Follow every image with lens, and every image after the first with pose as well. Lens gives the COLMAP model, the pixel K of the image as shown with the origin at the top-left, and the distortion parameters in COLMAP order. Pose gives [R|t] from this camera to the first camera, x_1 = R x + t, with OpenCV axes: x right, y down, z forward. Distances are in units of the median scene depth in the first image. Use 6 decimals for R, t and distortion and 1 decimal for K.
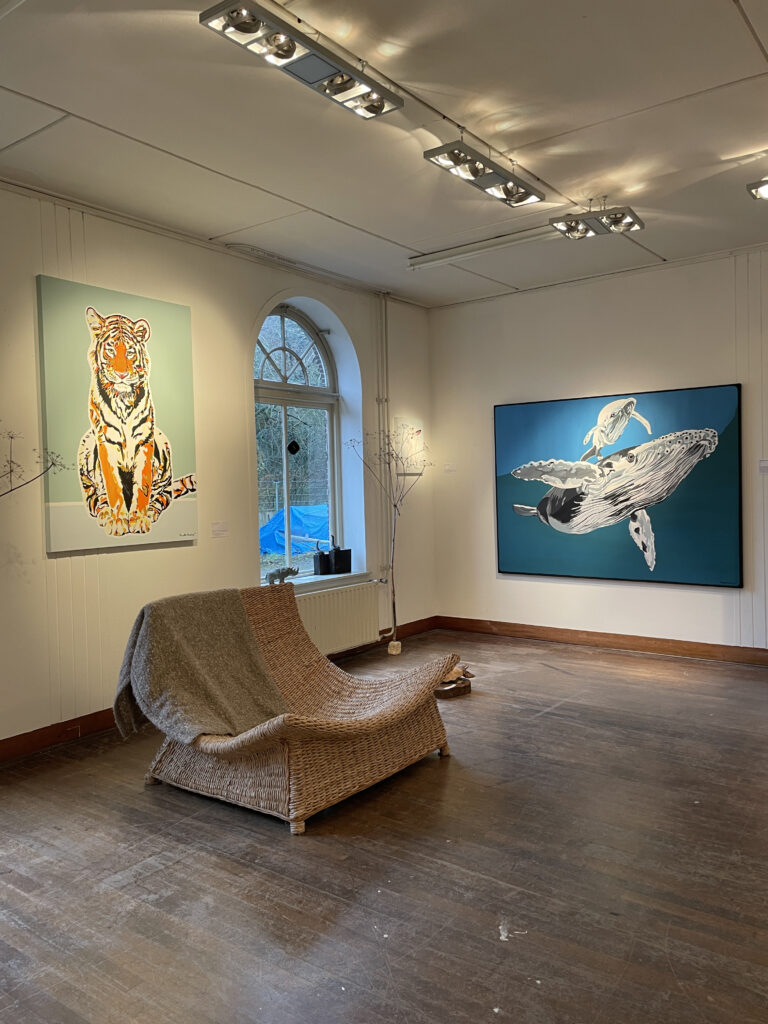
lens RADIAL K [[799.4, 0, 384.2], [0, 799.4, 521.2], [0, 0, 1]] dist [0.059010, -0.079669]
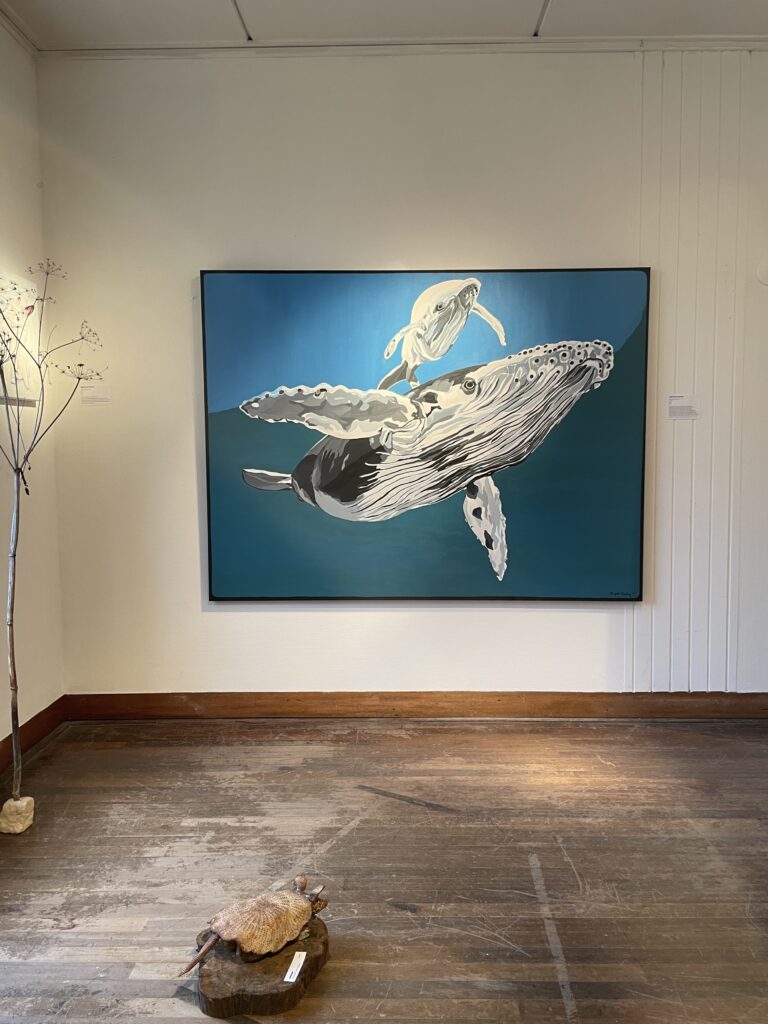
lens RADIAL K [[799.4, 0, 385.6], [0, 799.4, 510.9], [0, 0, 1]] dist [0.059010, -0.079669]
pose [[0.806559, -0.030701, 0.590357, -0.077607], [0.017023, 0.999443, 0.028719, -0.007426], [-0.590909, -0.013114, 0.806632, 0.566629]]
